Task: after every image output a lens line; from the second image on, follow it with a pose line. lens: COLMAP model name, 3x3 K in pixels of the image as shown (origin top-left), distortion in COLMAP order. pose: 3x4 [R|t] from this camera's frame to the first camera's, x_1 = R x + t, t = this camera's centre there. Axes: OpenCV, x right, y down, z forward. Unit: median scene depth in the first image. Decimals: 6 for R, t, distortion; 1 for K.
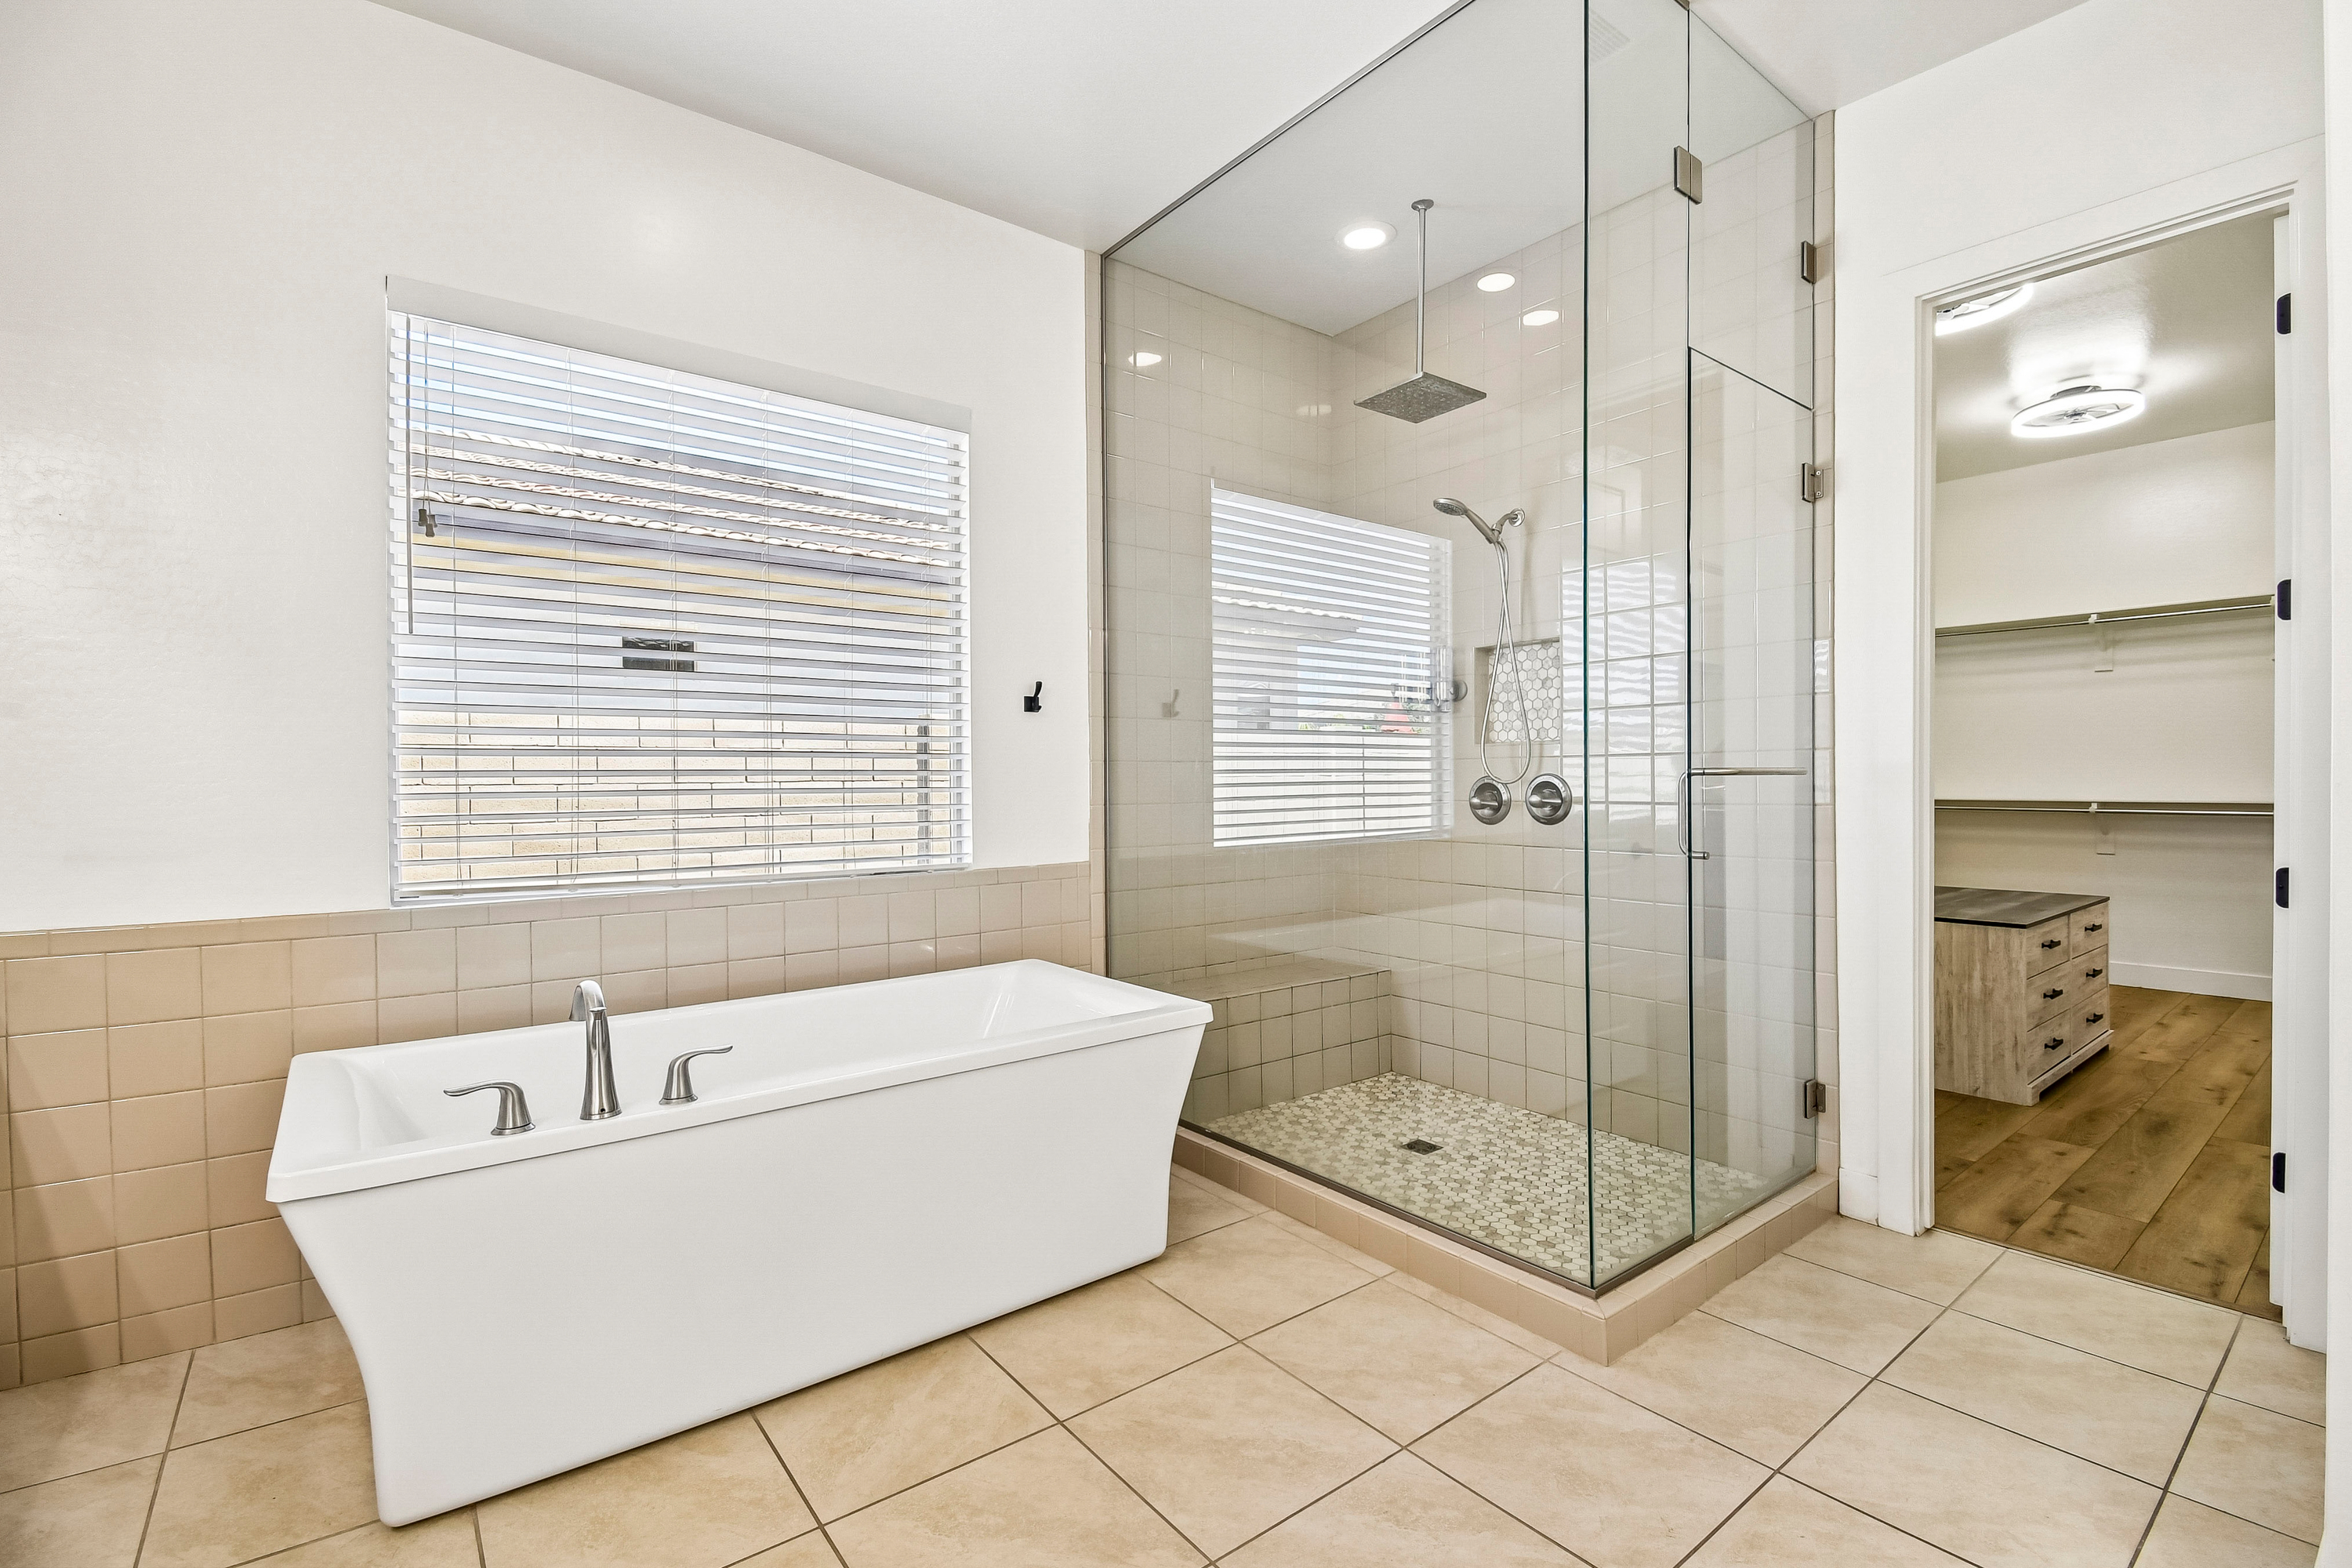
lens RADIAL K [[1048.5, 0, 1171.9], [0, 1048.5, 780.3], [0, 0, 1]] dist [0.002427, -0.005957]
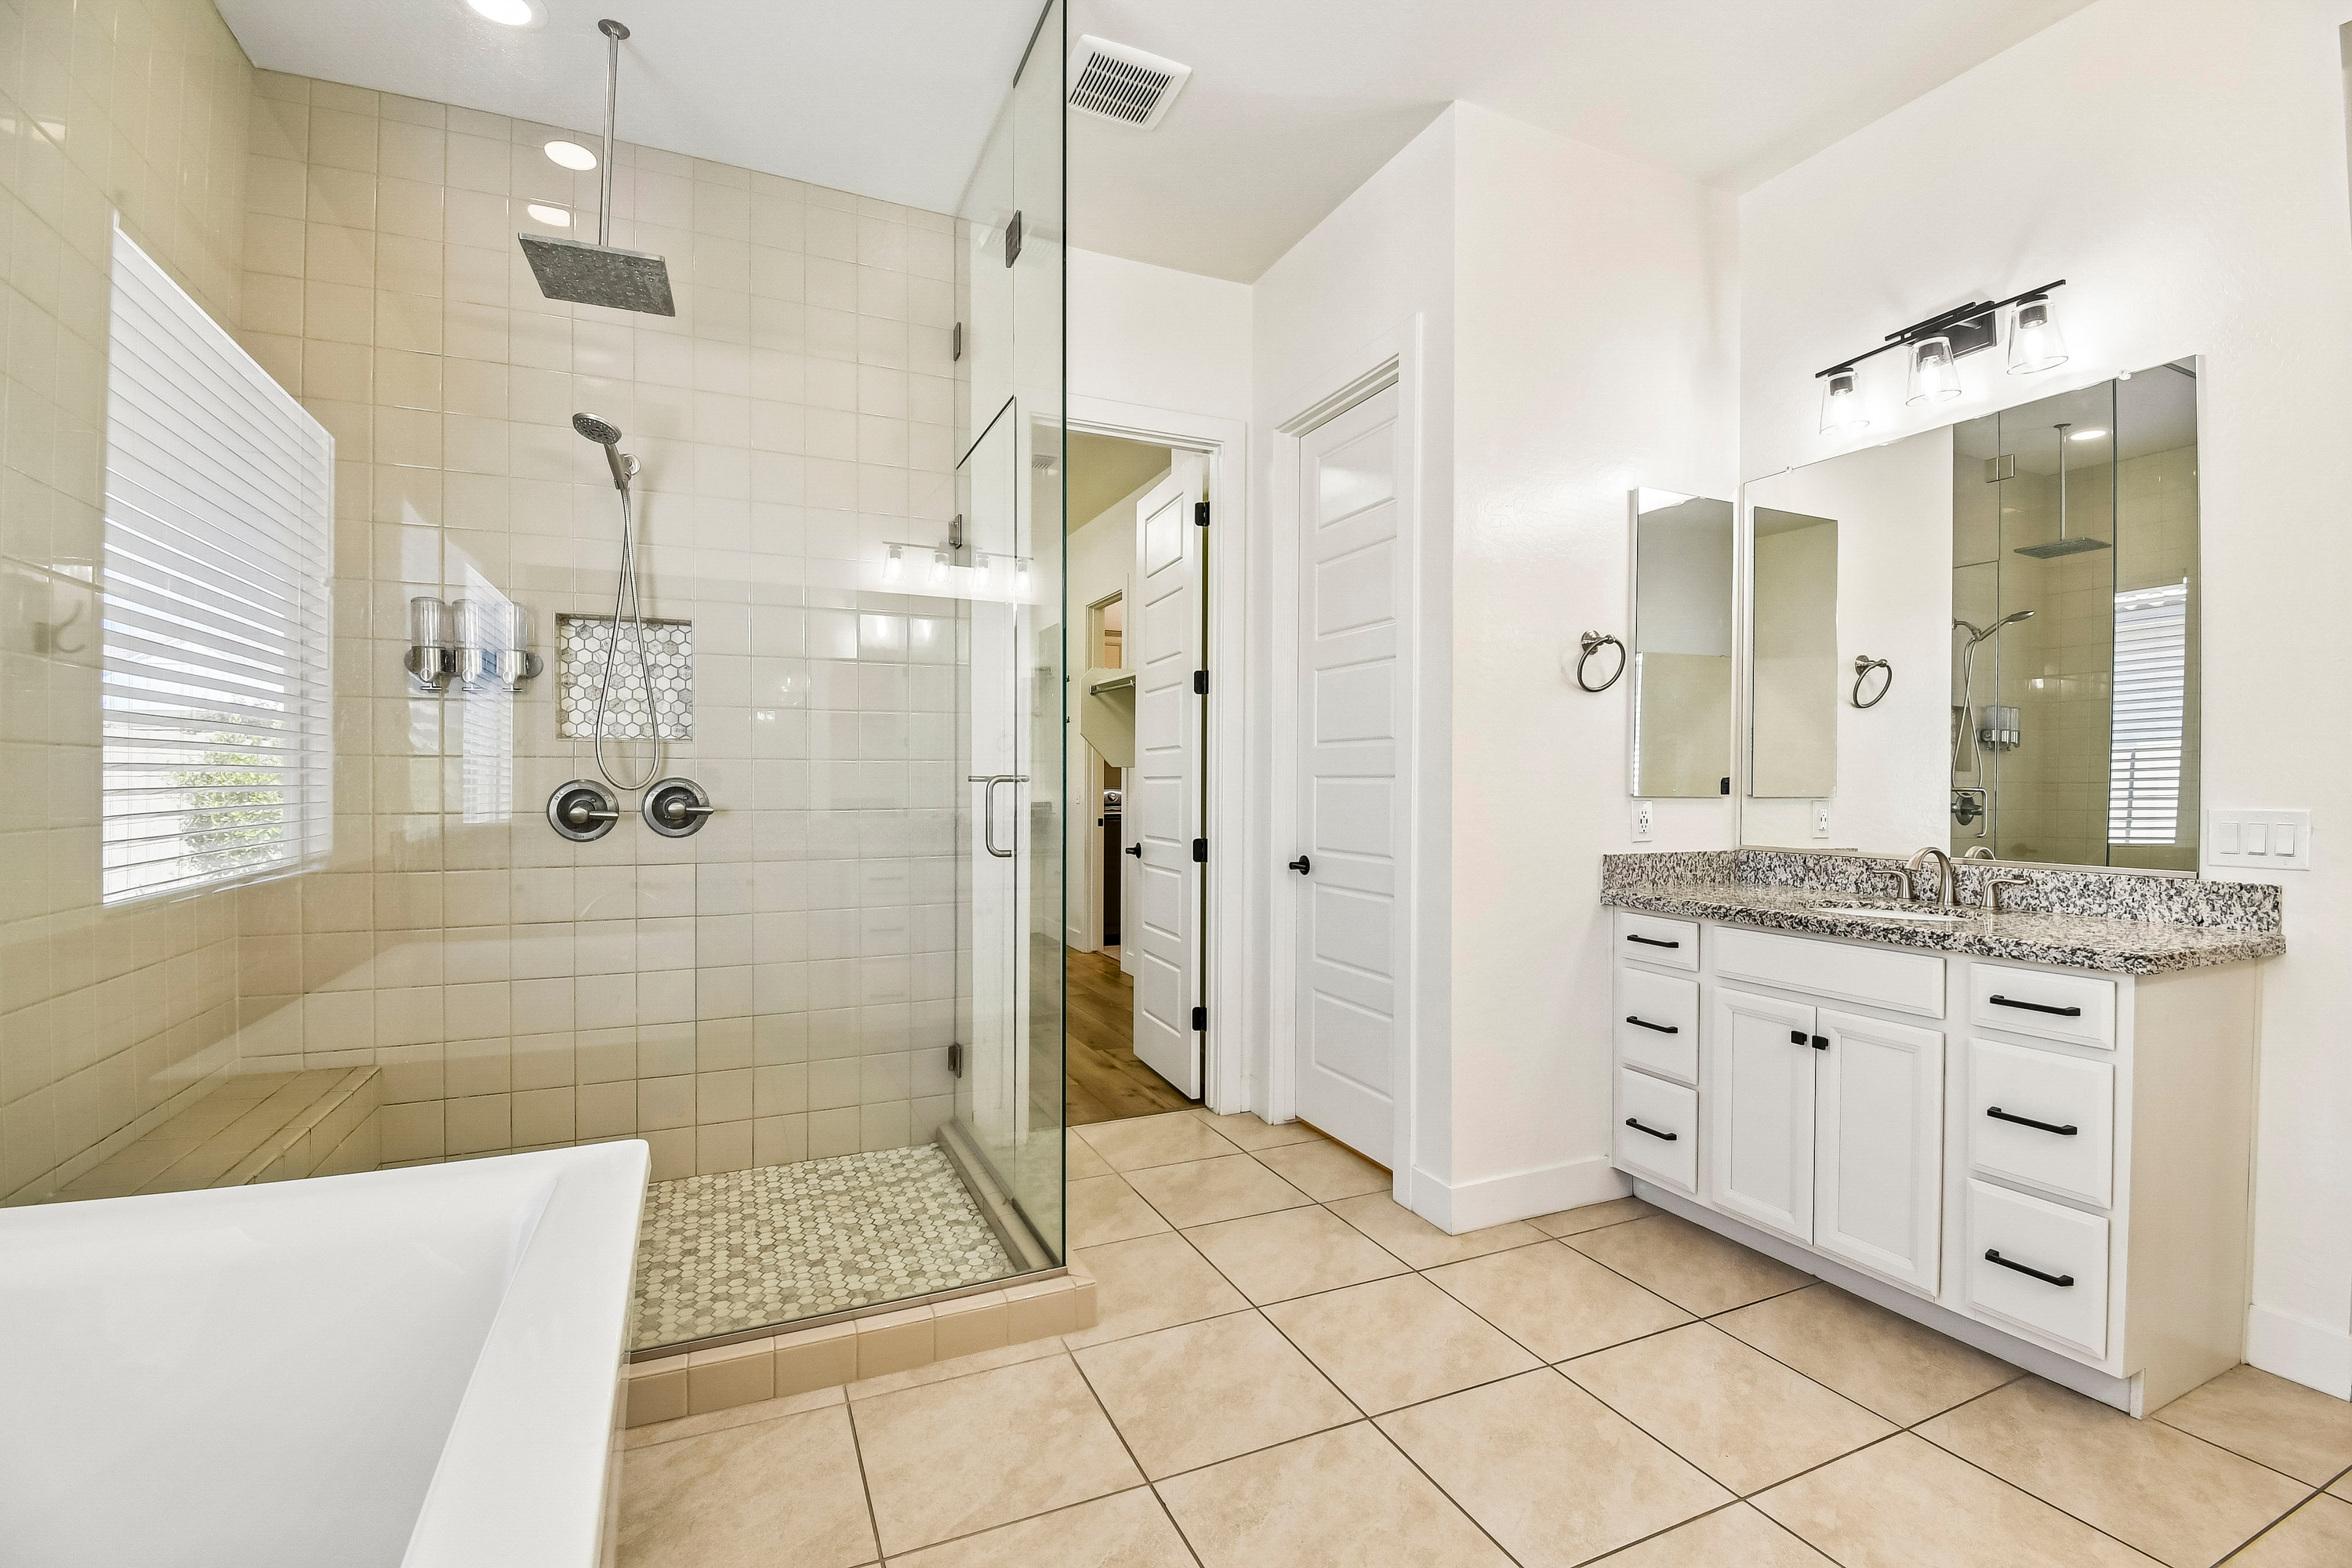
lens RADIAL K [[1048.5, 0, 1174.1], [0, 1048.5, 776.1], [0, 0, 1]] dist [0.002427, -0.005957]
pose [[0.224660, 0.014840, 0.974324, -0.434448], [0.000858, 0.999881, -0.015428, 0.007366], [-0.974437, 0.004302, 0.224620, 0.469194]]
